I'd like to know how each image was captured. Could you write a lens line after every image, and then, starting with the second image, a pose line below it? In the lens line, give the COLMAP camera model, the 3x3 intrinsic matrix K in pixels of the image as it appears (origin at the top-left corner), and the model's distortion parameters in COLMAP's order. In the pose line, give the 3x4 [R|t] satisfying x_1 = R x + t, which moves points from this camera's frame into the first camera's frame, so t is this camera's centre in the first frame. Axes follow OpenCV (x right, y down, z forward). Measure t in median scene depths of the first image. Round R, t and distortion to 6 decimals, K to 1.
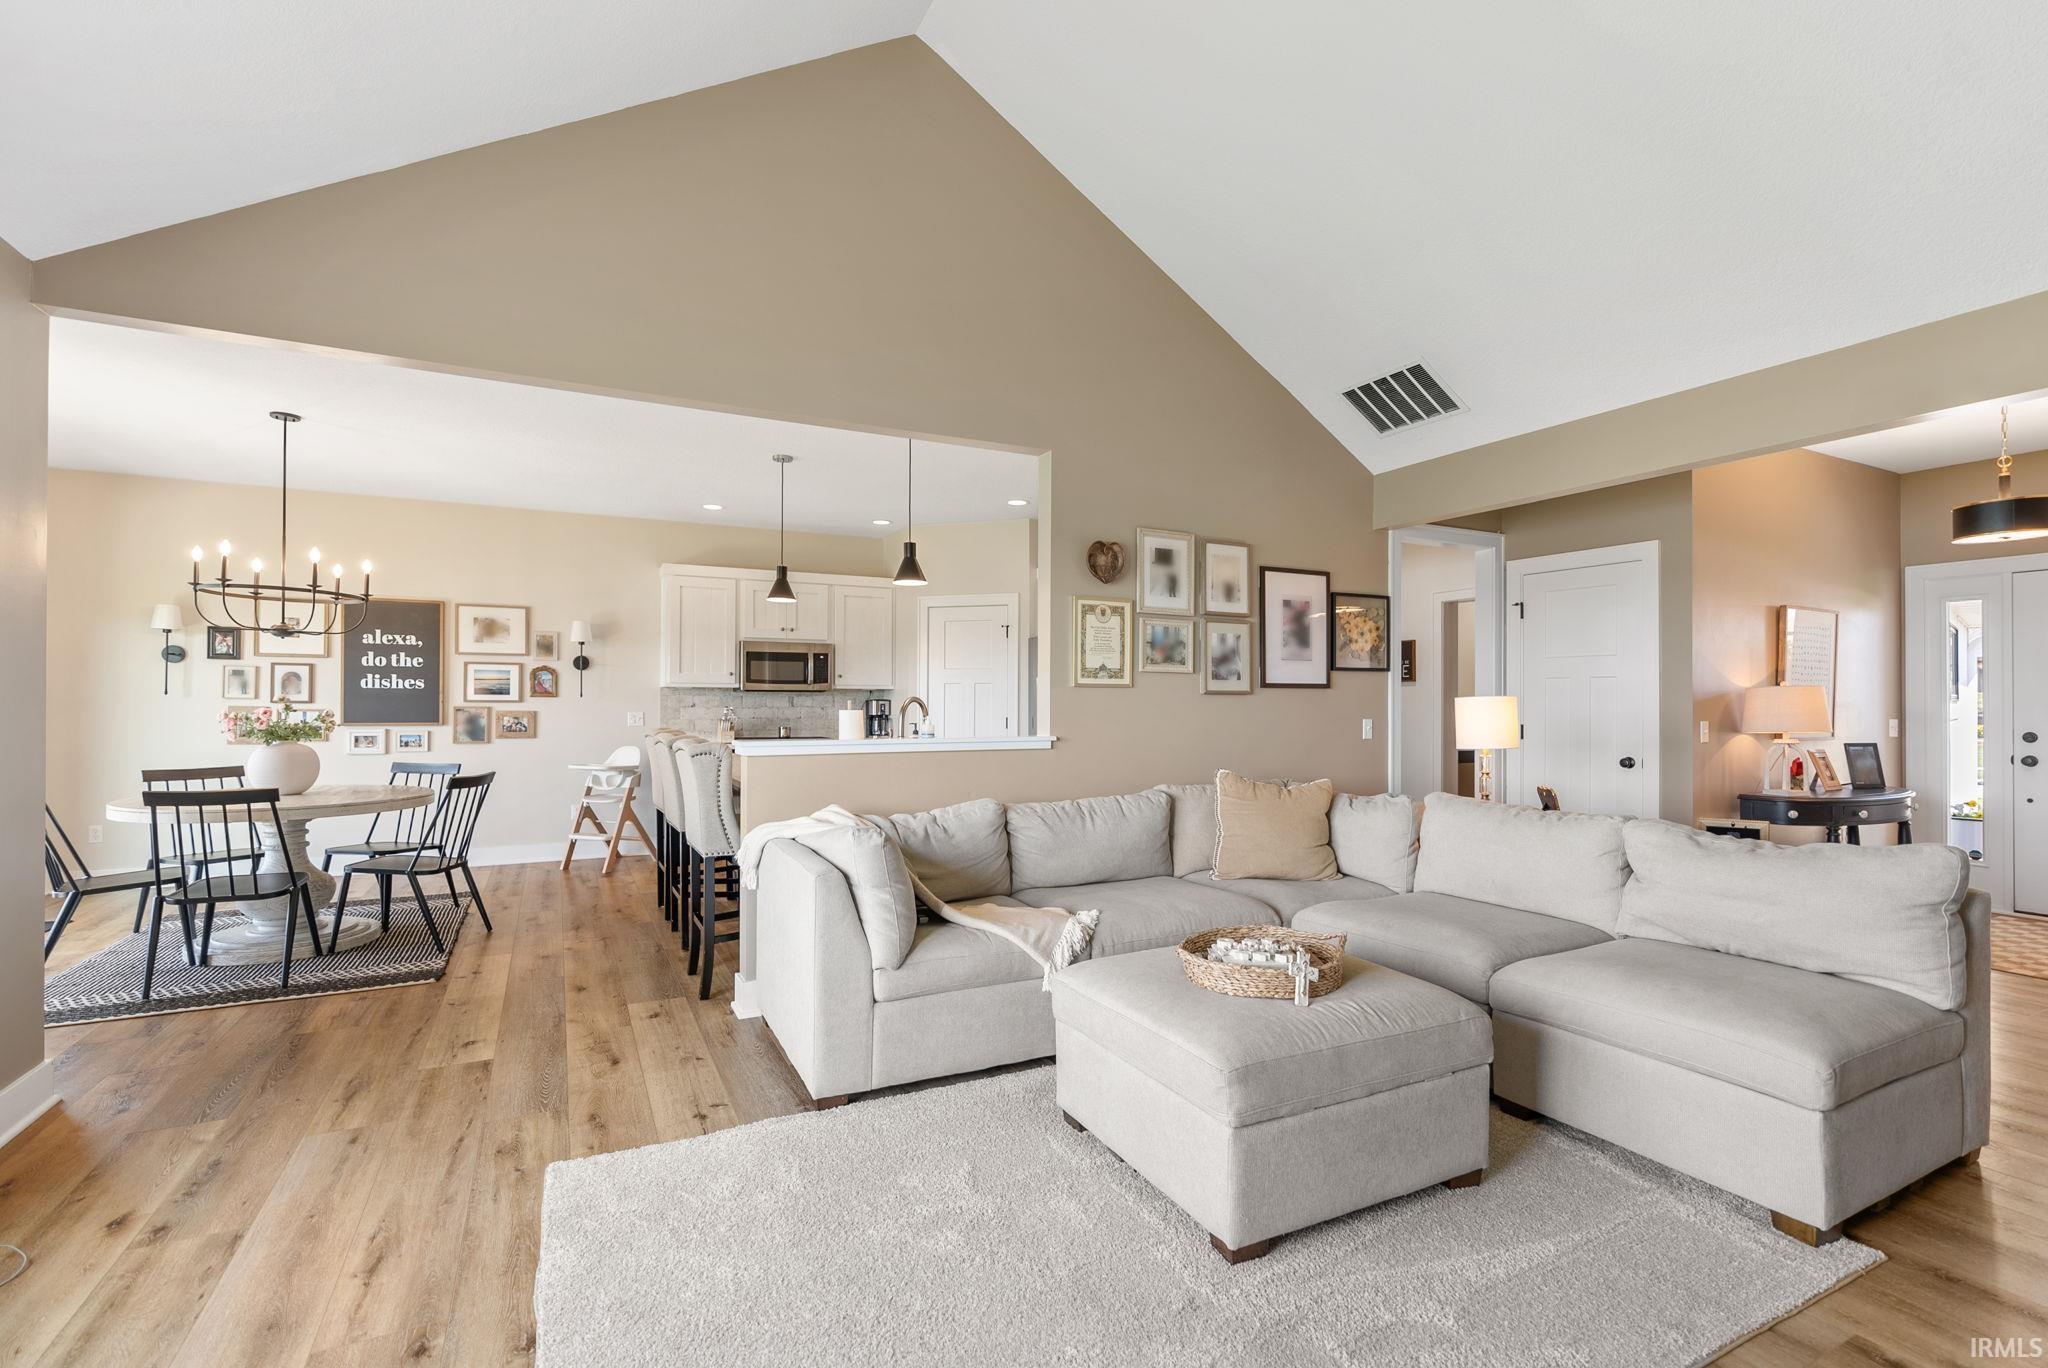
lens RADIAL K [[931.3, 0, 1037.2], [0, 931.3, 686.3], [0, 0, 1]] dist [-0.002202, -0.000165]
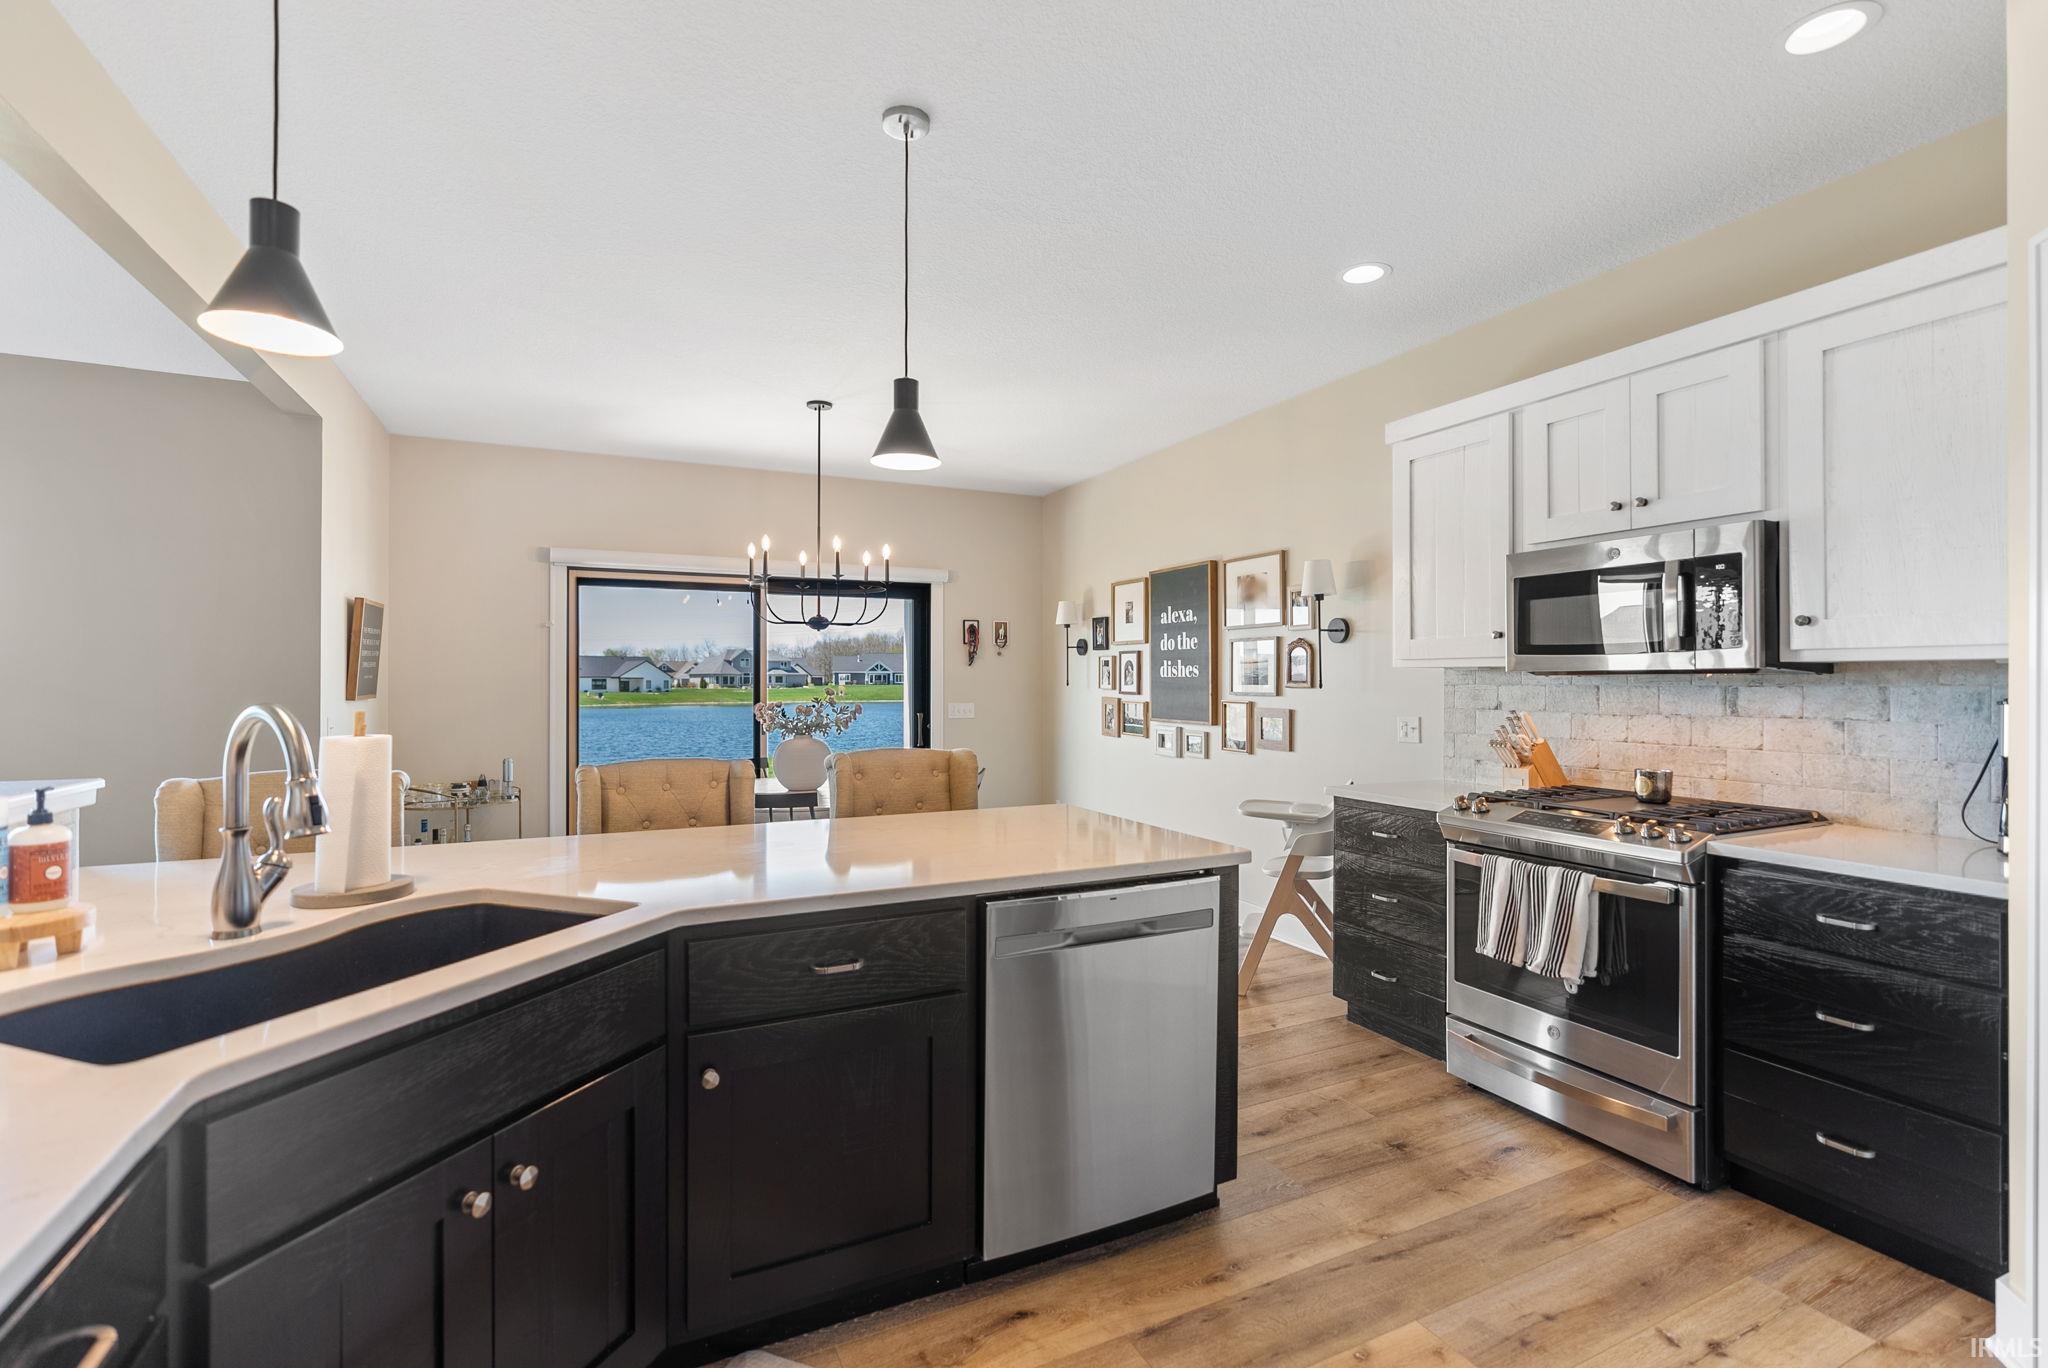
lens RADIAL K [[931.3, 0, 1037.2], [0, 931.3, 686.3], [0, 0, 1]] dist [-0.002202, -0.000165]
pose [[-0.012911, 0.000964, -0.999916, 0.114984], [0.017730, 0.999843, 0.000735, 0.007148], [0.999759, -0.017719, -0.012926, 0.885902]]
